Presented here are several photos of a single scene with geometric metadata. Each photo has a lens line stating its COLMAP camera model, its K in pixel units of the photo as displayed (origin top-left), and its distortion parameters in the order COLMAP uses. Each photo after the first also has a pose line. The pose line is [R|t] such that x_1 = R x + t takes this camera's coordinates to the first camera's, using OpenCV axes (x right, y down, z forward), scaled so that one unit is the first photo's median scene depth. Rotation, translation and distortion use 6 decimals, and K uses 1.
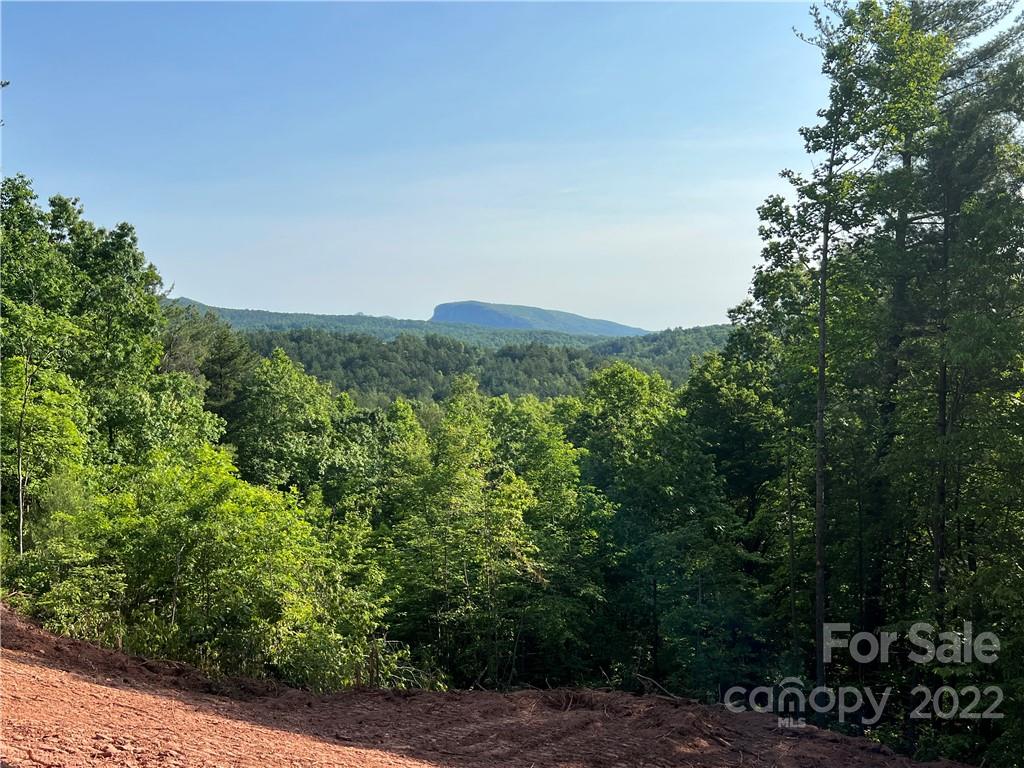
lens RADIAL K [[970.9, 0, 510.9], [0, 970.9, 392.3], [0, 0, 1]] dist [0.065220, 0.000000]
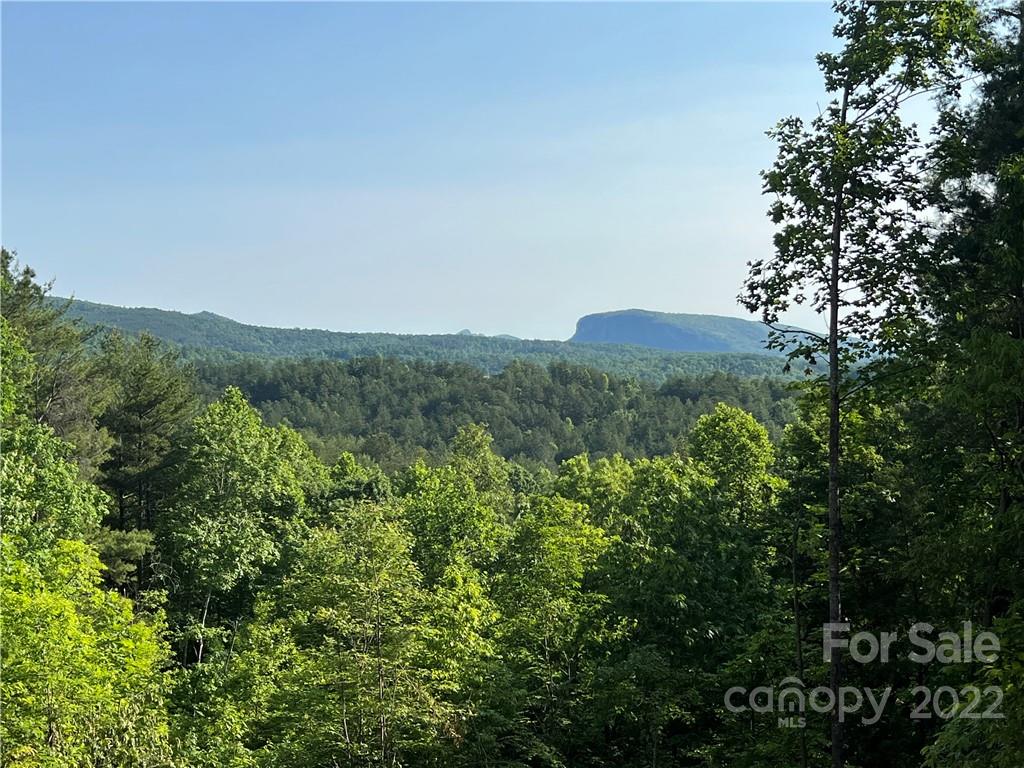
lens RADIAL K [[1500.8, 0, 517.5], [0, 1500.8, 383.4], [0, 0, 1]] dist [0.110338, 0.000000]
pose [[0.992651, -0.009251, -0.120660, 0.105316], [0.003821, 0.998973, -0.045150, -0.000243], [0.120954, 0.044357, 0.991667, -0.016881]]
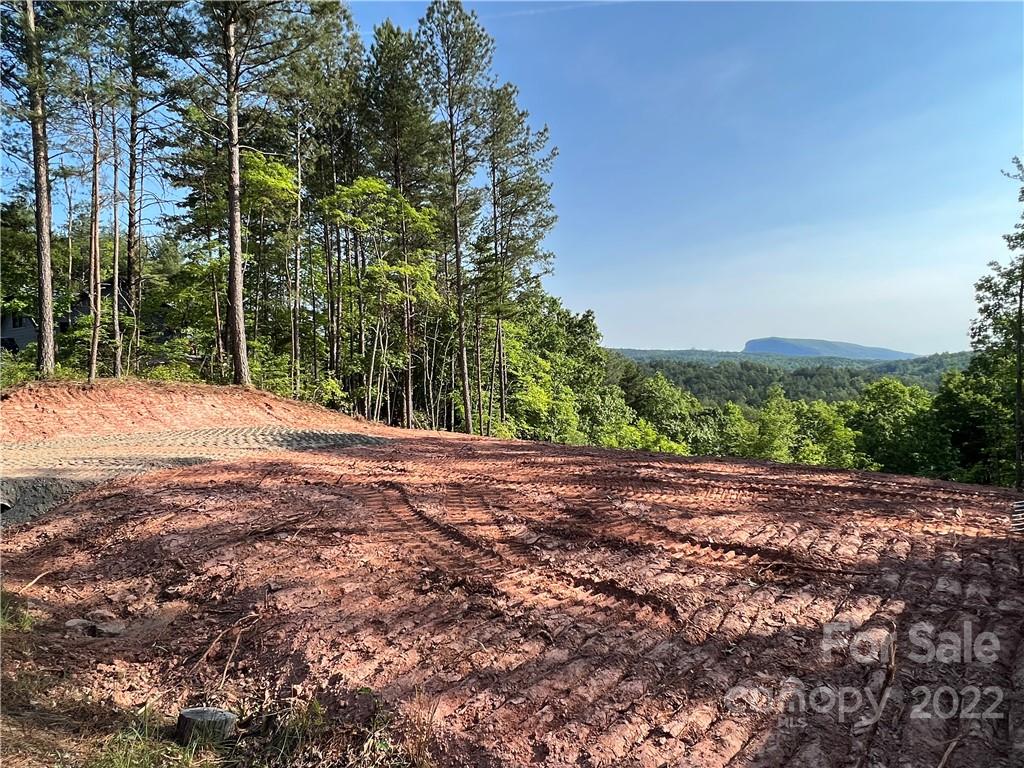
lens RADIAL K [[622.2, 0, 505.5], [0, 622.2, 384.9], [0, 0, 1]] dist [0.008010, -0.008881]
pose [[0.902174, -0.003528, -0.431357, -0.005339], [-0.006940, 0.999718, -0.022692, 0.006481], [0.431315, 0.023466, 0.901896, -0.150620]]
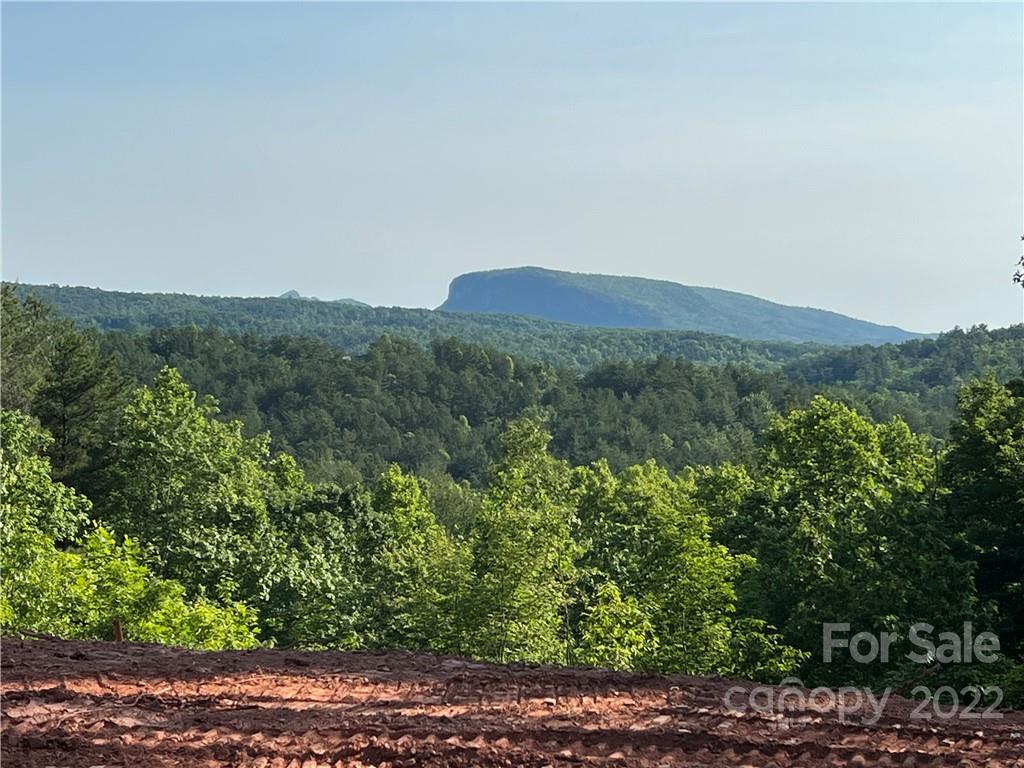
lens RADIAL K [[2097.4, 0, 507.3], [0, 2097.4, 390.0], [0, 0, 1]] dist [0.167459, 0.000000]
pose [[0.998702, 0.005266, -0.050658, 0.000382], [-0.007051, 0.999358, -0.035115, 0.006143], [0.050441, 0.035427, 0.998099, -0.146791]]
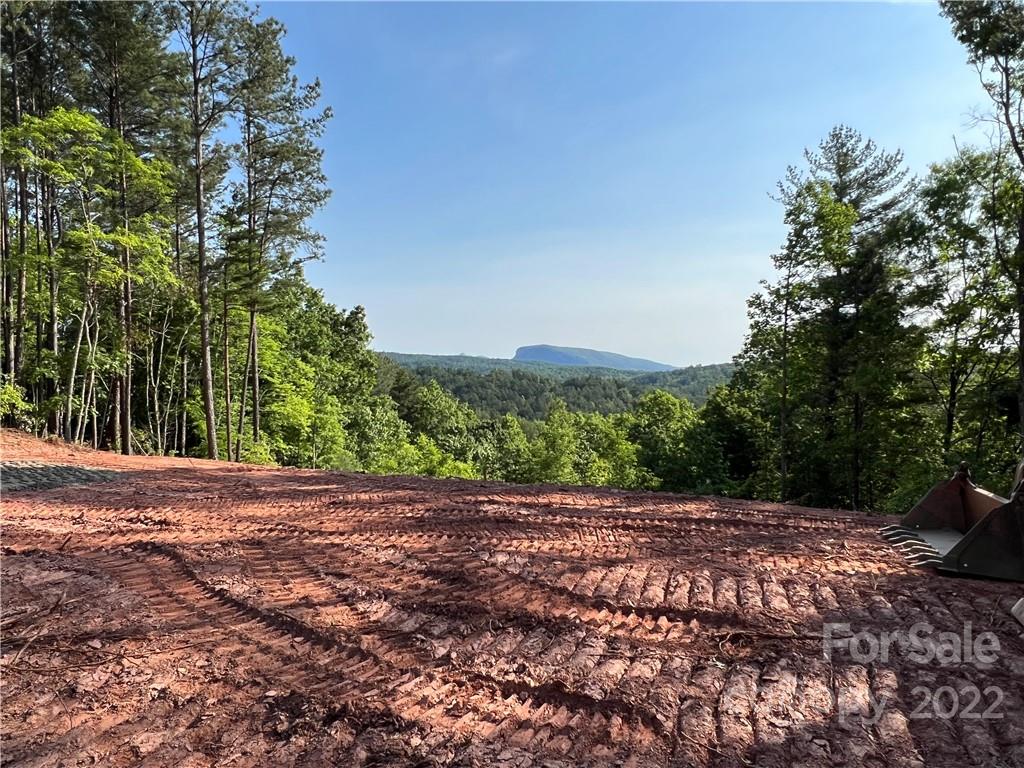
lens RADIAL K [[717.7, 0, 502.9], [0, 717.7, 385.1], [0, 0, 1]] dist [0.006177, -0.006259]
pose [[0.995382, 0.004854, -0.095868, -0.024877], [-0.008442, 0.999278, -0.037048, 0.004496], [0.095619, 0.037687, 0.994704, -0.141188]]
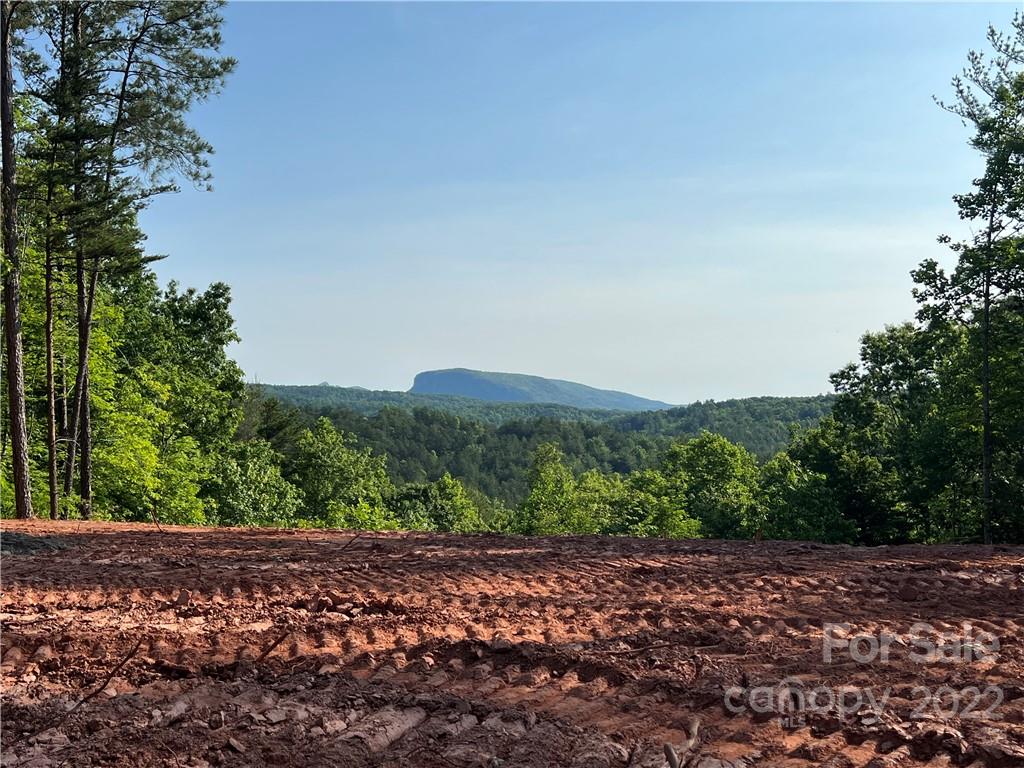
lens RADIAL K [[1168.0, 0, 522.1], [0, 1168.0, 384.7], [0, 0, 1]] dist [0.102708, 0.000000]
pose [[0.999875, 0.000876, 0.015784, -0.088539], [0.000389, 0.996800, -0.079933, 0.014534], [-0.015803, 0.079929, 0.996675, -0.110795]]
